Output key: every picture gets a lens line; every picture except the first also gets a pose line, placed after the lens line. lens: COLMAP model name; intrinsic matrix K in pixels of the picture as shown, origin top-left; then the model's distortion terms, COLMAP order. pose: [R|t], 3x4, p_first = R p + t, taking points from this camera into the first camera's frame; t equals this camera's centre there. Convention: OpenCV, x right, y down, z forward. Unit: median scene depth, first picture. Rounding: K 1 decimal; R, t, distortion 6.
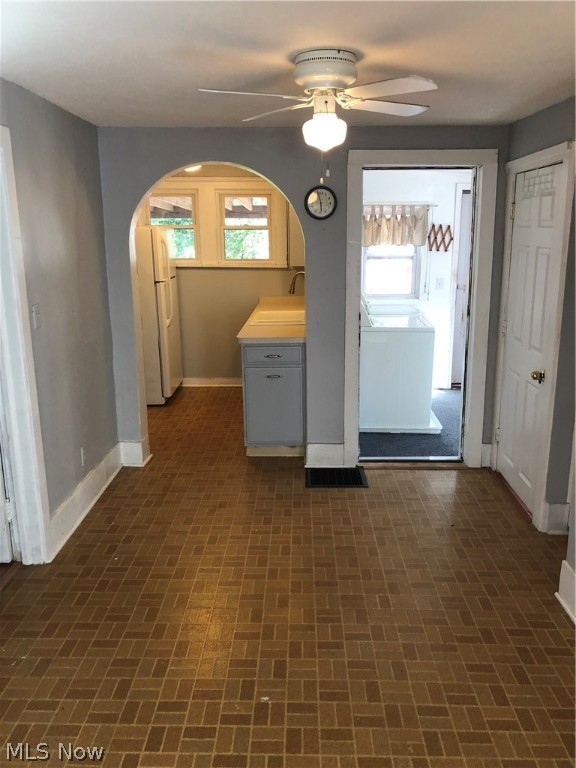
lens RADIAL K [[637.3, 0, 289.8], [0, 637.3, 389.4], [0, 0, 1]] dist [0.034133, -0.037194]
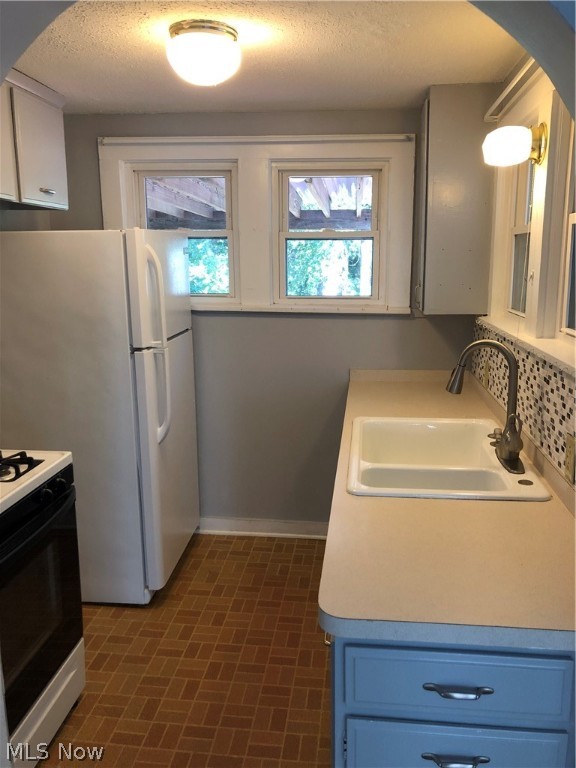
lens RADIAL K [[637.3, 0, 282.4], [0, 637.3, 379.0], [0, 0, 1]] dist [0.034133, -0.037194]
pose [[0.994320, 0.023537, -0.103800, -0.049612], [-0.028691, 0.998414, -0.048444, -0.112802], [0.102495, 0.051147, 0.993418, 0.493837]]
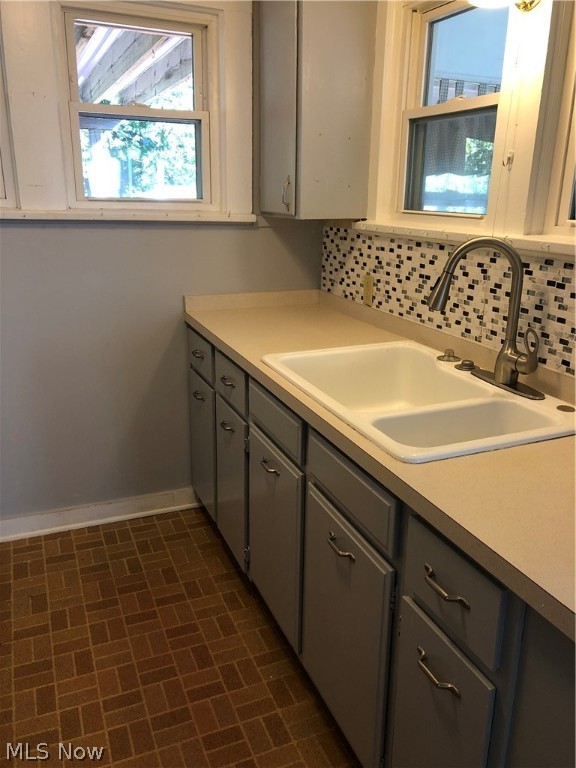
lens RADIAL K [[637.3, 0, 291.2], [0, 637.3, 381.5], [0, 0, 1]] dist [0.034133, -0.037194]
pose [[0.909382, -0.093550, 0.405305, -0.156589], [0.070911, 0.994984, 0.070553, -0.117260], [-0.409872, -0.035419, 0.911455, 0.617183]]
